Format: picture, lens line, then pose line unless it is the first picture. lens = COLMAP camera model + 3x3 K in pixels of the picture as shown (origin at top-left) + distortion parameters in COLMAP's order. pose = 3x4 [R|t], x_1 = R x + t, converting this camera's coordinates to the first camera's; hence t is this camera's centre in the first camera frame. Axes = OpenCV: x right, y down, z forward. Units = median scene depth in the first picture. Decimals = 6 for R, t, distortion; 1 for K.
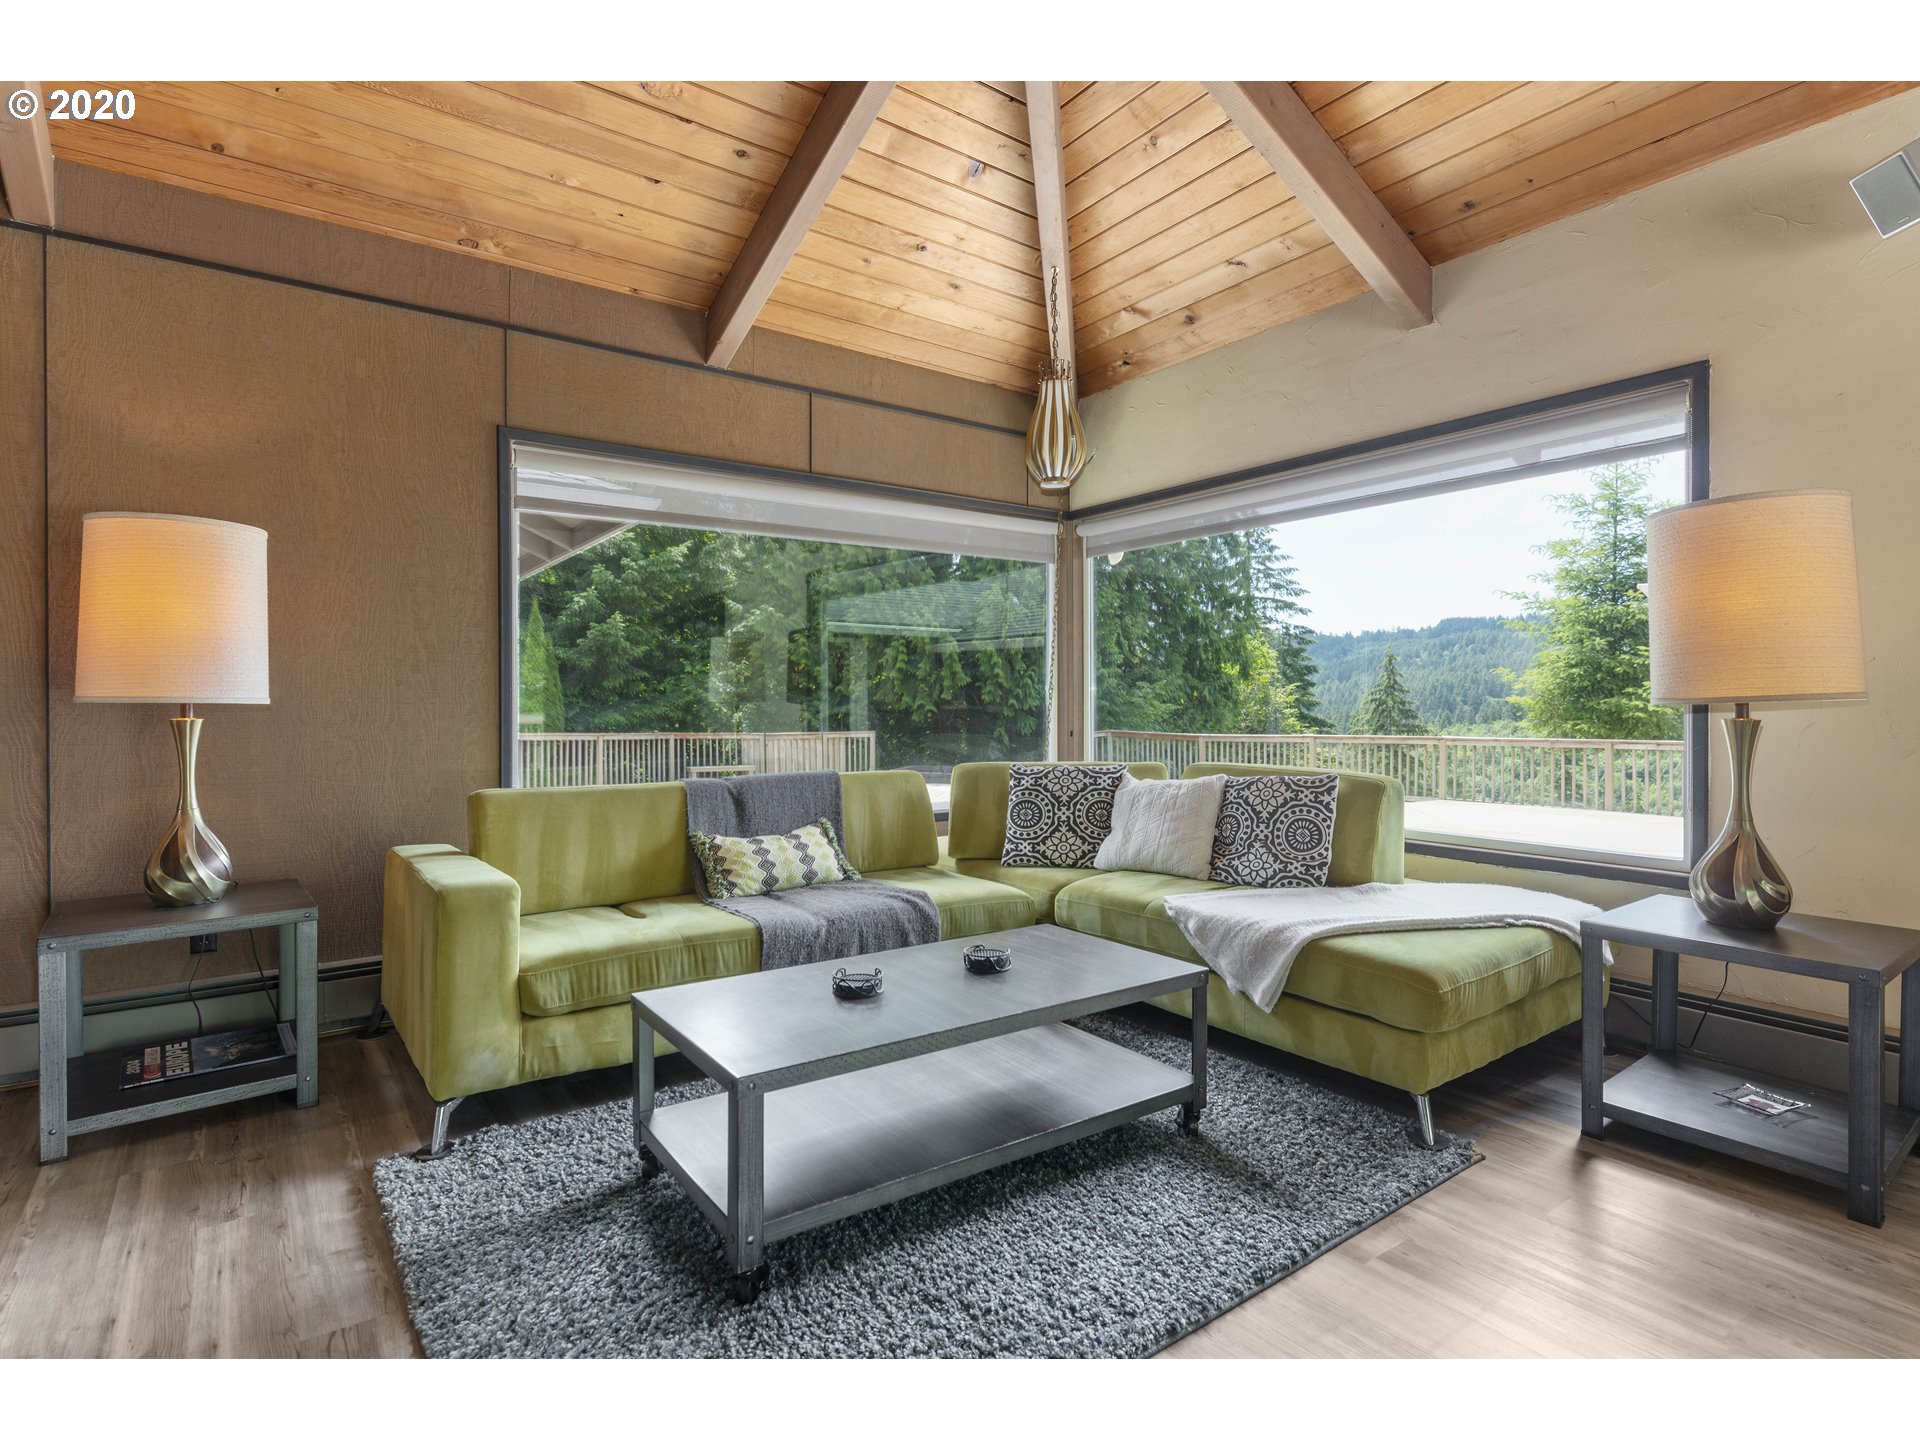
lens RADIAL K [[958.7, 0, 955.0], [0, 958.7, 714.5], [0, 0, 1]] dist [-0.003622, -0.001225]
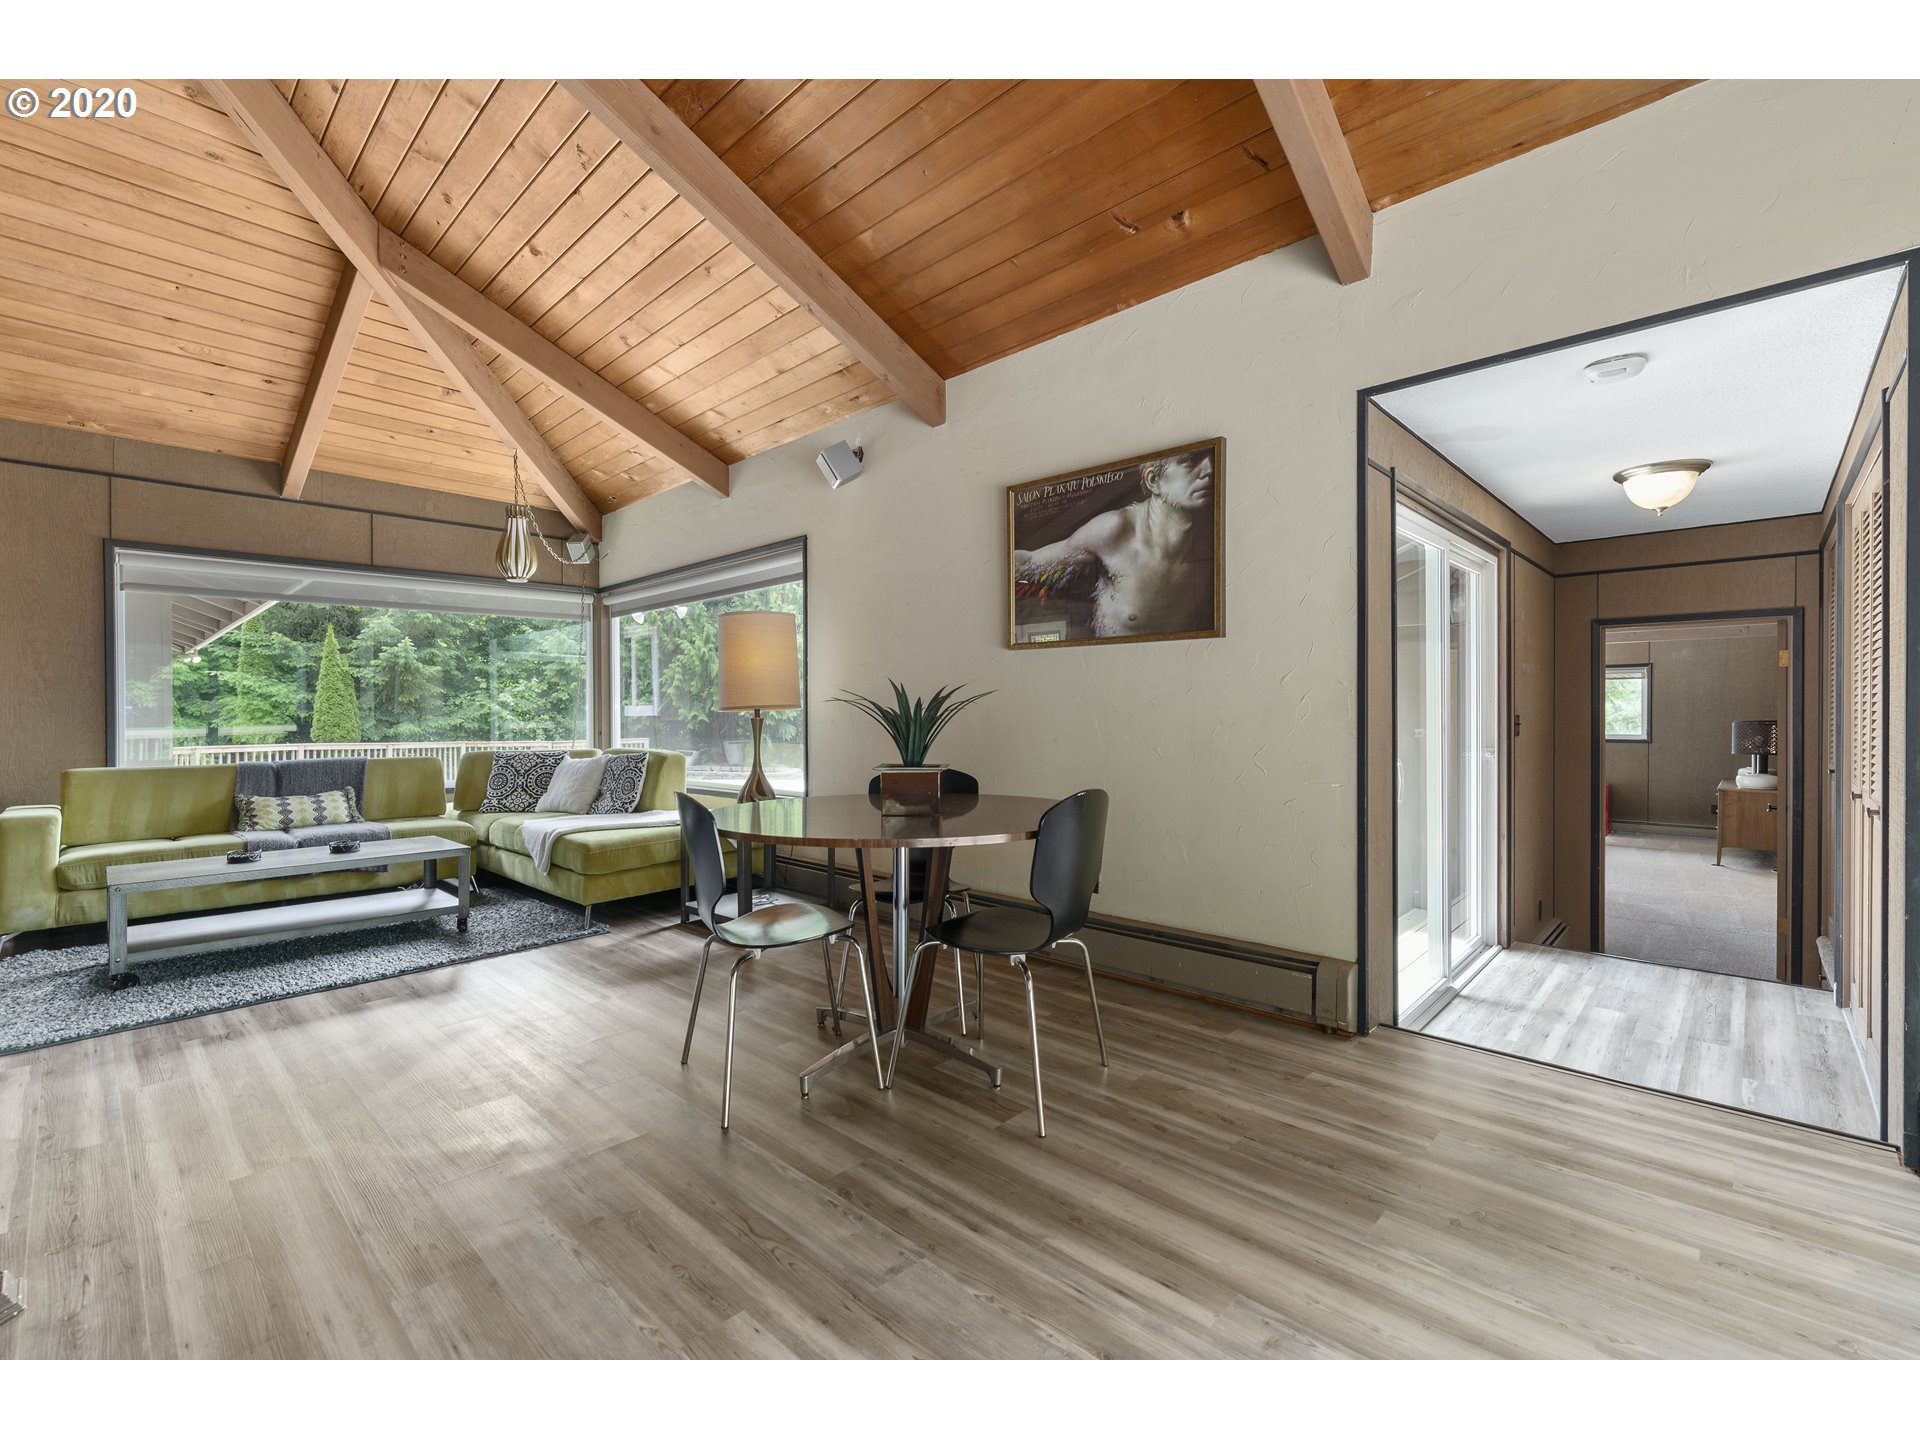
lens RADIAL K [[829.3, 0, 967.3], [0, 829.3, 716.6], [0, 0, 1]] dist [-0.000153, -0.000644]
pose [[0.981106, -0.008523, 0.193285, 0.642655], [0.010033, 0.999926, -0.006831, 0.012264], [-0.193213, 0.008641, 0.981119, -0.597351]]
